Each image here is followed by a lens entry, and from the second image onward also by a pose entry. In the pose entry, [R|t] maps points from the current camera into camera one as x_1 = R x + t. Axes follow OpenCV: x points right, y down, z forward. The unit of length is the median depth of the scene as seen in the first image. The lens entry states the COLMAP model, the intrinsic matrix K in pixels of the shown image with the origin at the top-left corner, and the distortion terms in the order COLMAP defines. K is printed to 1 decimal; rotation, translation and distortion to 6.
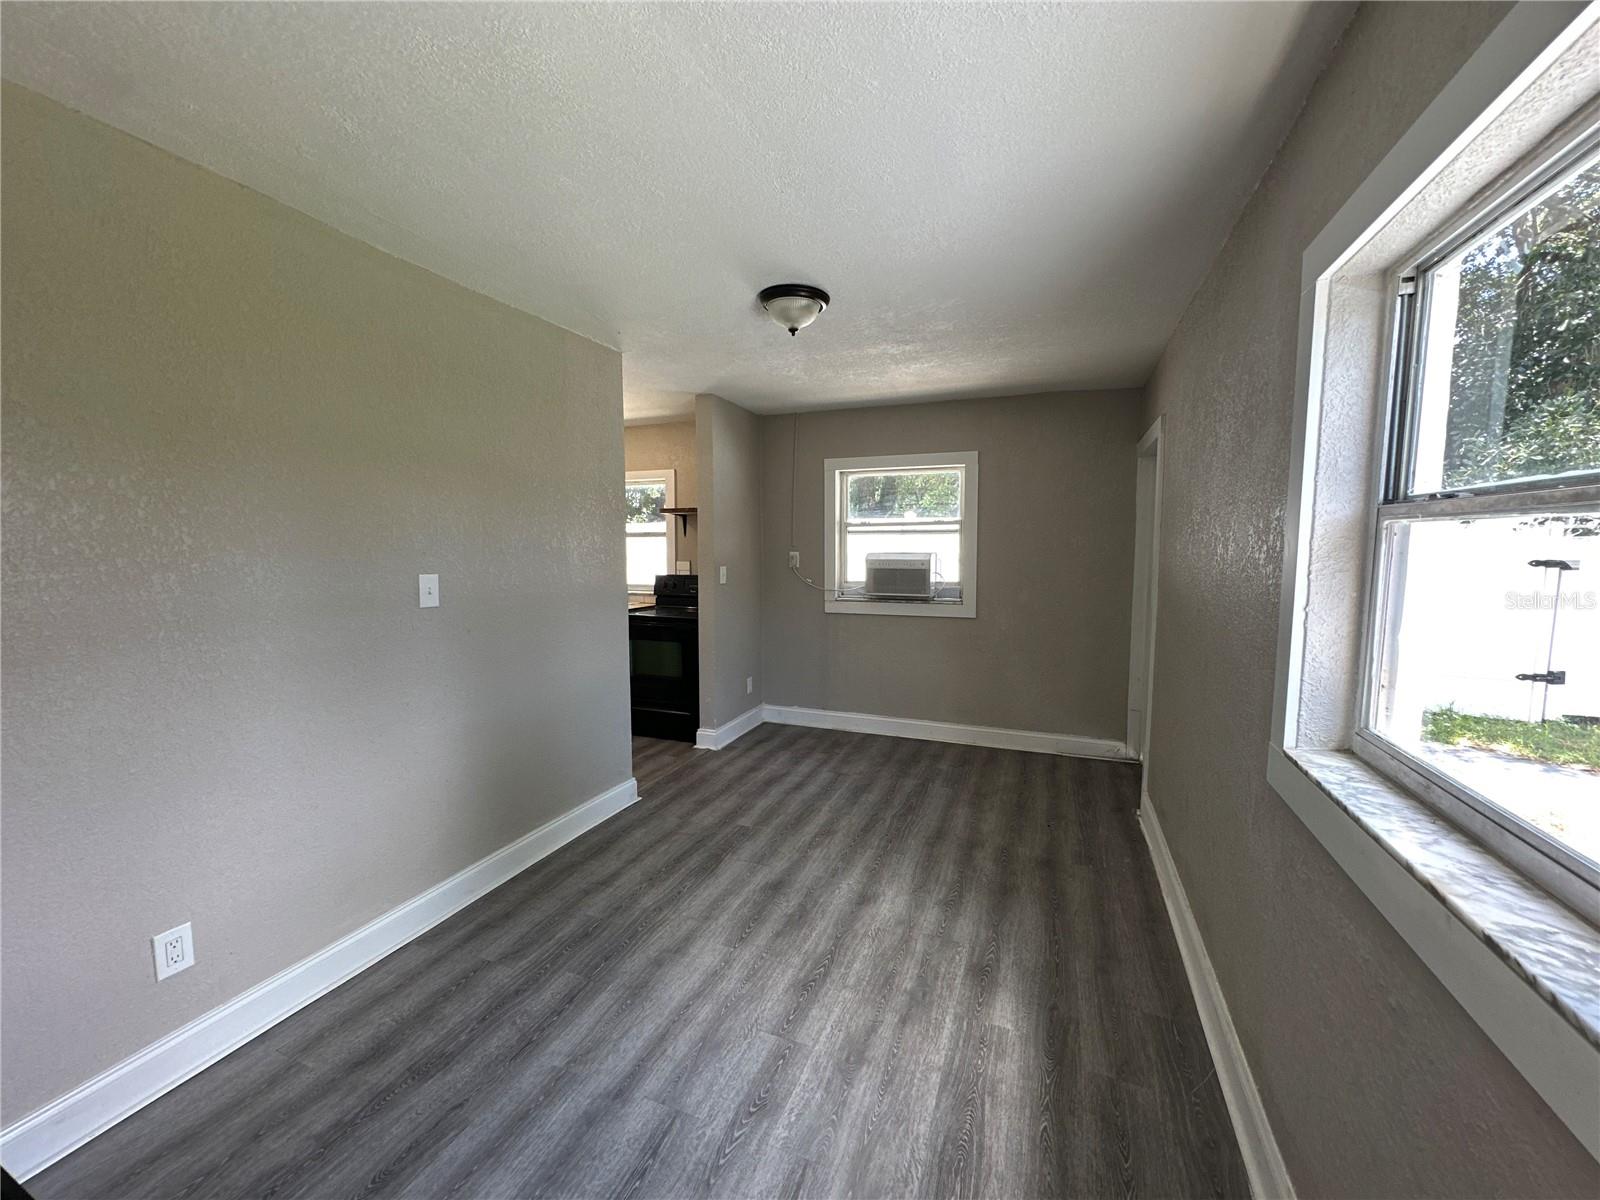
lens RADIAL K [[638.0, 0, 800.1], [0, 638.0, 598.4], [0, 0, 1]] dist [-0.003721, 0.000911]
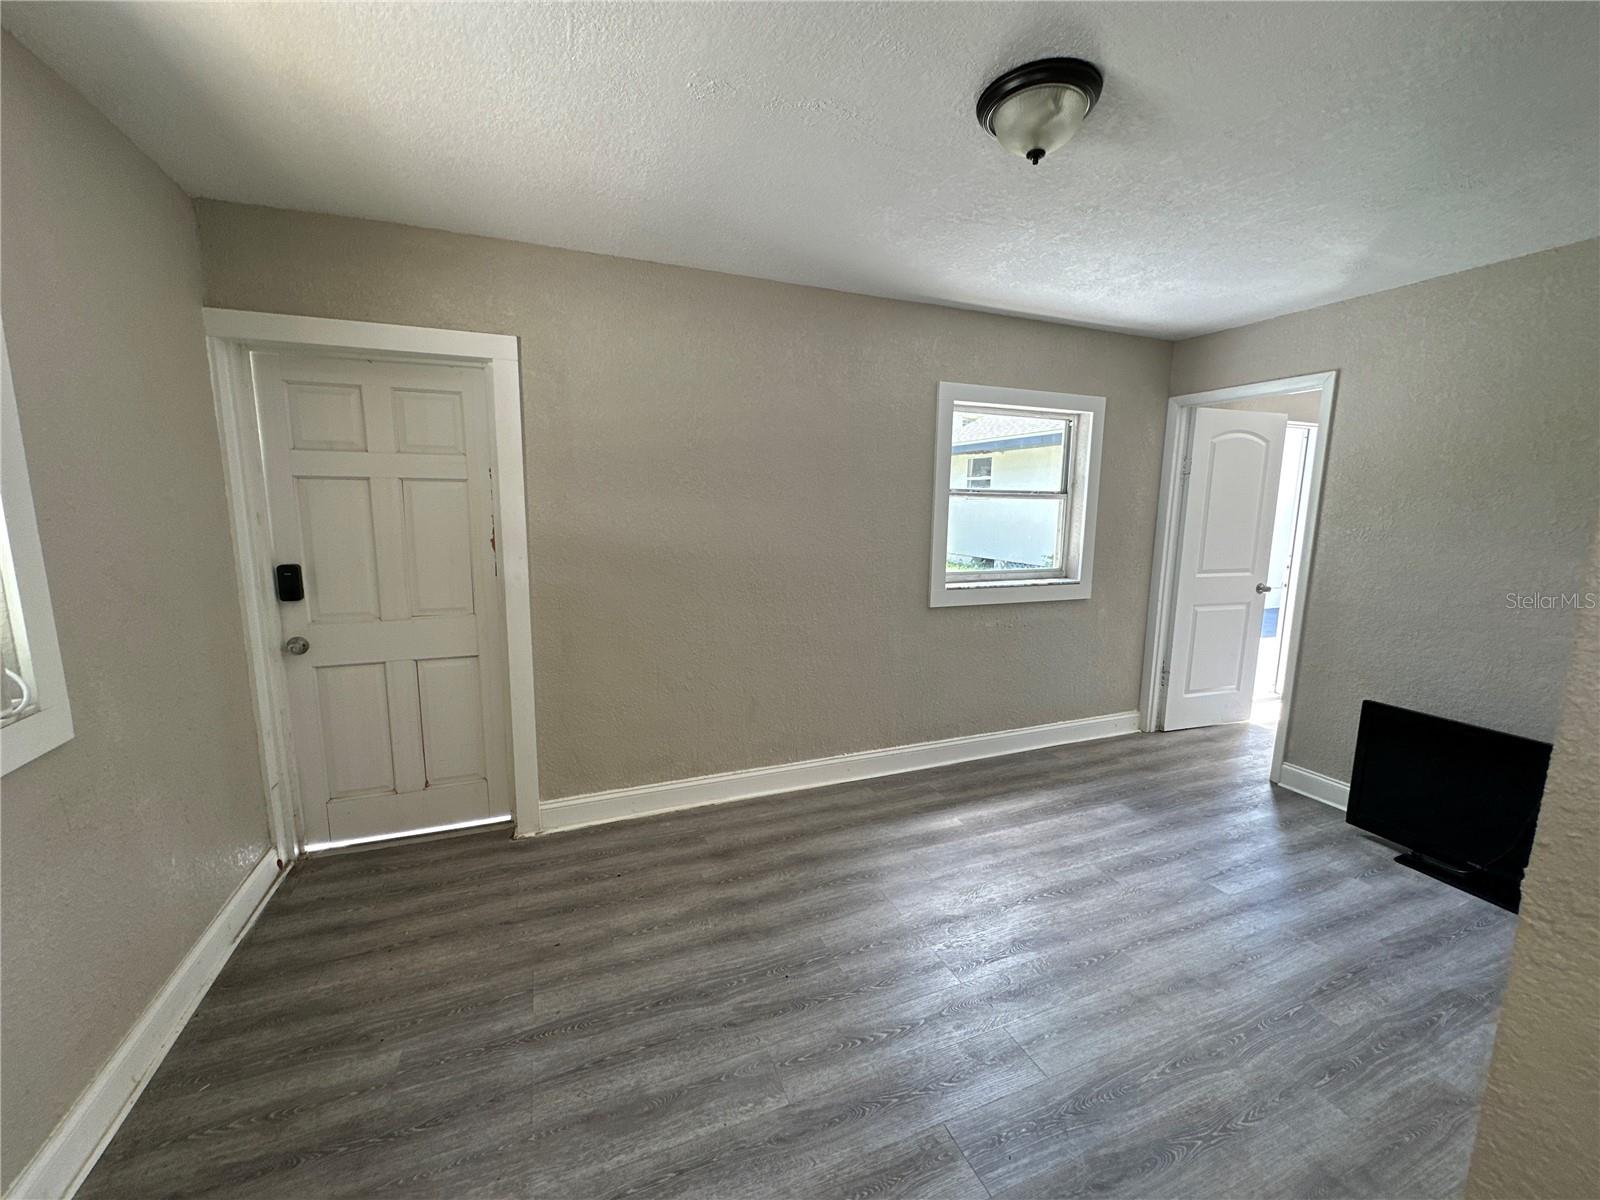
lens RADIAL K [[638.0, 0, 800.1], [0, 638.0, 598.4], [0, 0, 1]] dist [-0.003721, 0.000911]
pose [[-0.692249, -0.117937, 0.711956, -0.370128], [0.050313, 0.976268, 0.210642, -0.164078], [-0.719902, 0.181638, -0.669887, 1.814715]]
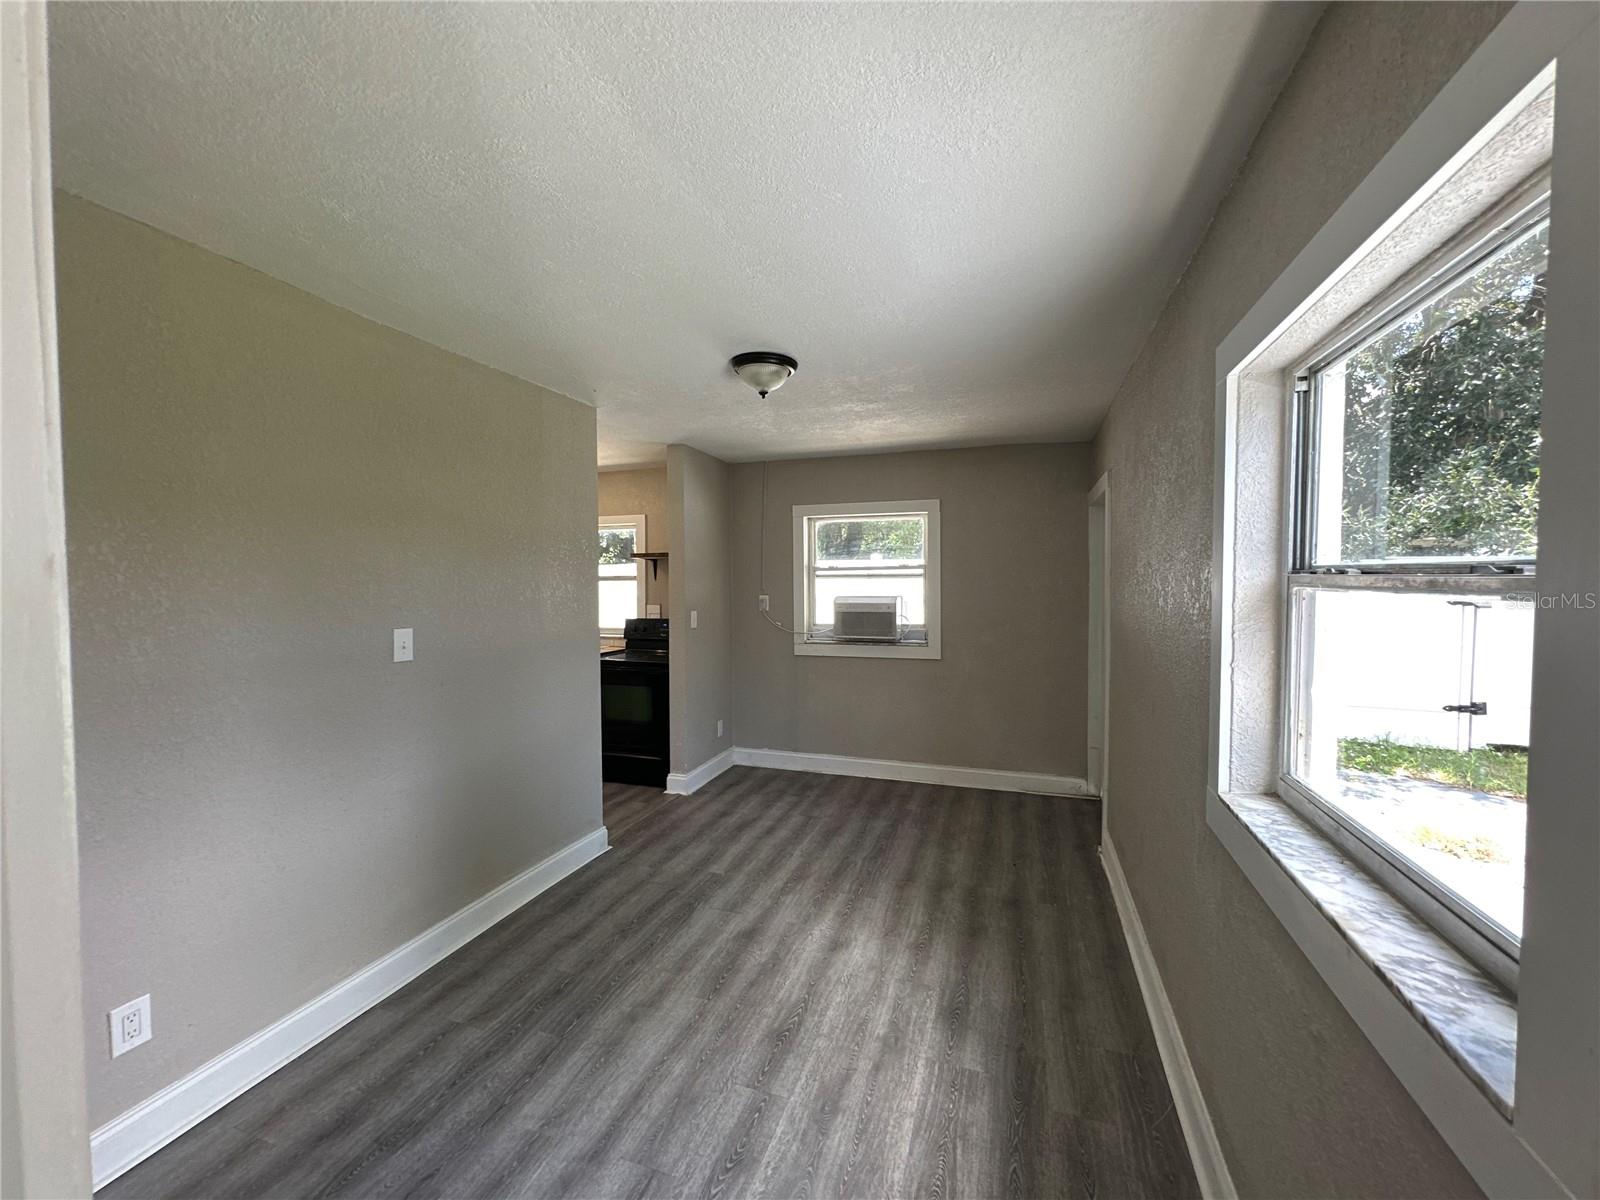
lens RADIAL K [[638.0, 0, 800.1], [0, 638.0, 598.4], [0, 0, 1]] dist [-0.003721, 0.000911]
pose [[0.998698, -0.005790, 0.050681, -0.006001], [0.008587, 0.998441, -0.055157, -0.024845], [-0.050283, 0.055520, 0.997191, -0.041087]]
